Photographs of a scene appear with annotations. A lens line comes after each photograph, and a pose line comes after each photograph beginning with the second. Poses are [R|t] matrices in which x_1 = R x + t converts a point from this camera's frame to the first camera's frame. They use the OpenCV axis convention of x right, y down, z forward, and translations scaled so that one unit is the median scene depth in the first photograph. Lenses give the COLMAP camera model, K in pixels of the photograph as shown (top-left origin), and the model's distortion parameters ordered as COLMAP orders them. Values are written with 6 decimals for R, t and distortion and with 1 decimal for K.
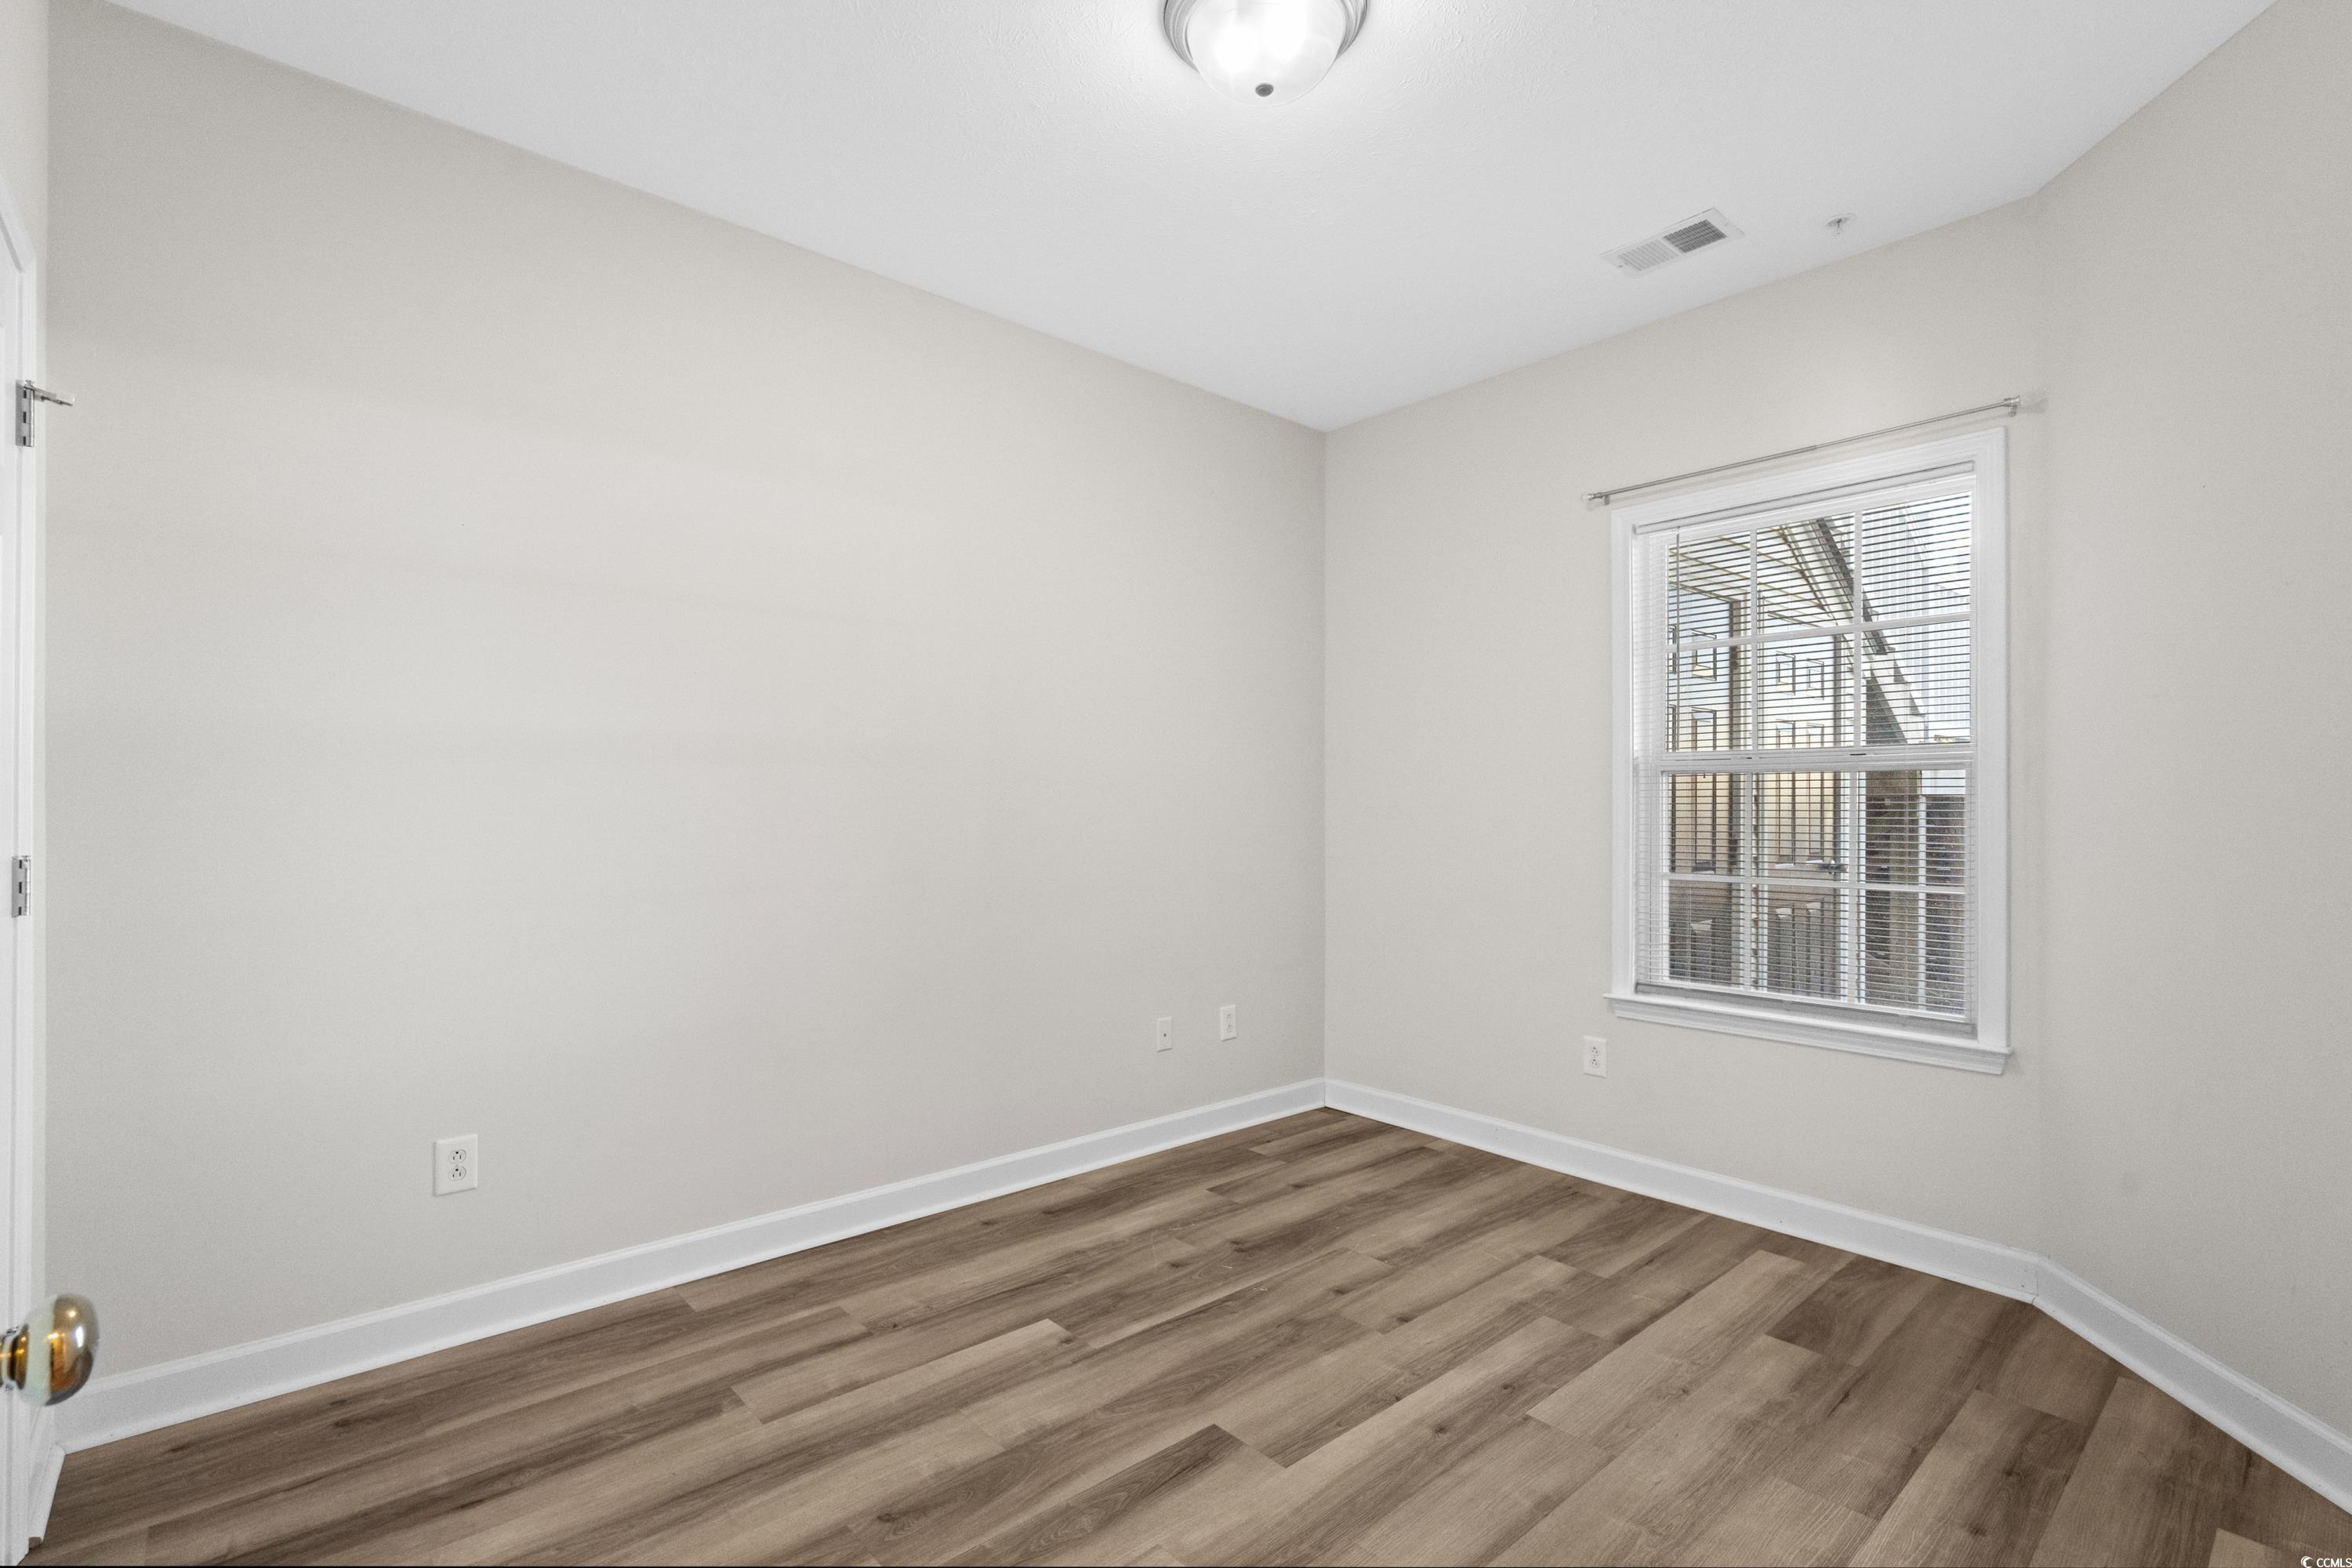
lens RADIAL K [[1068.9, 0, 1169.2], [0, 1068.9, 788.8], [0, 0, 1]] dist [-0.002893, 0.000012]
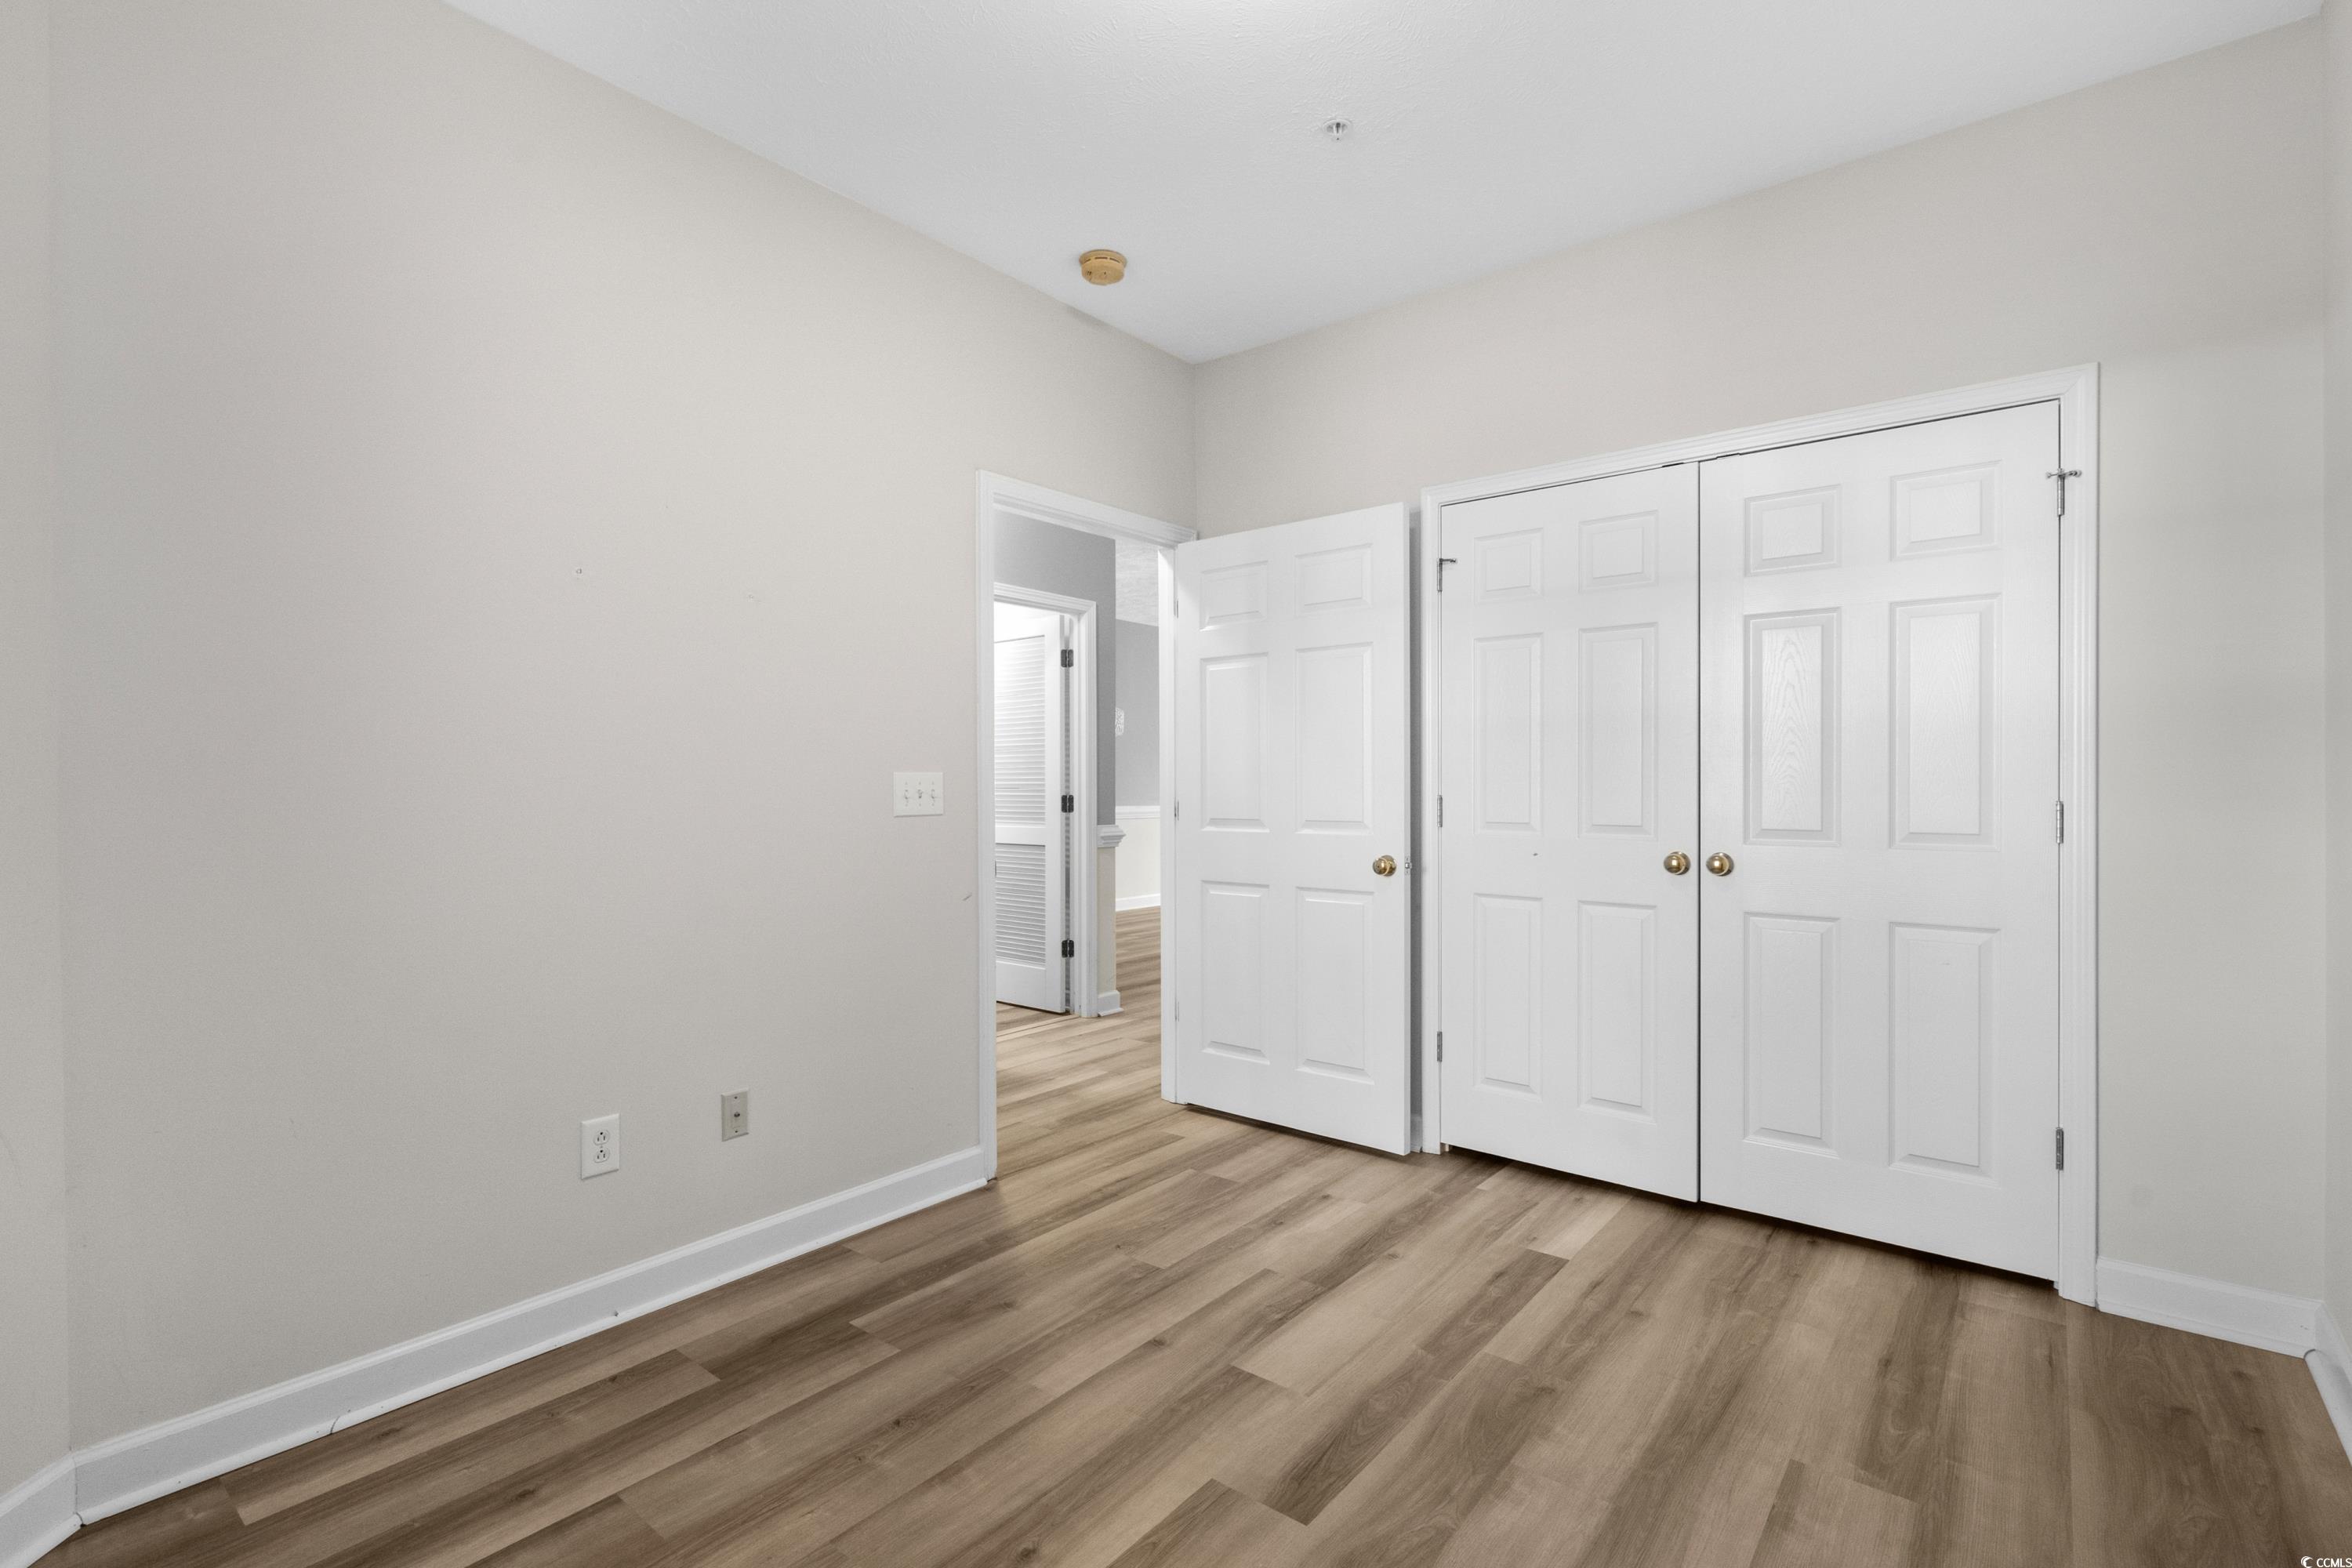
lens RADIAL K [[1068.9, 0, 1169.2], [0, 1068.9, 788.8], [0, 0, 1]] dist [-0.002893, 0.000012]
pose [[-0.986787, 0.004038, -0.161970, 0.287638], [0.003966, 0.999992, 0.000771, 0.032944], [0.161972, 0.000118, -0.986795, 1.870686]]
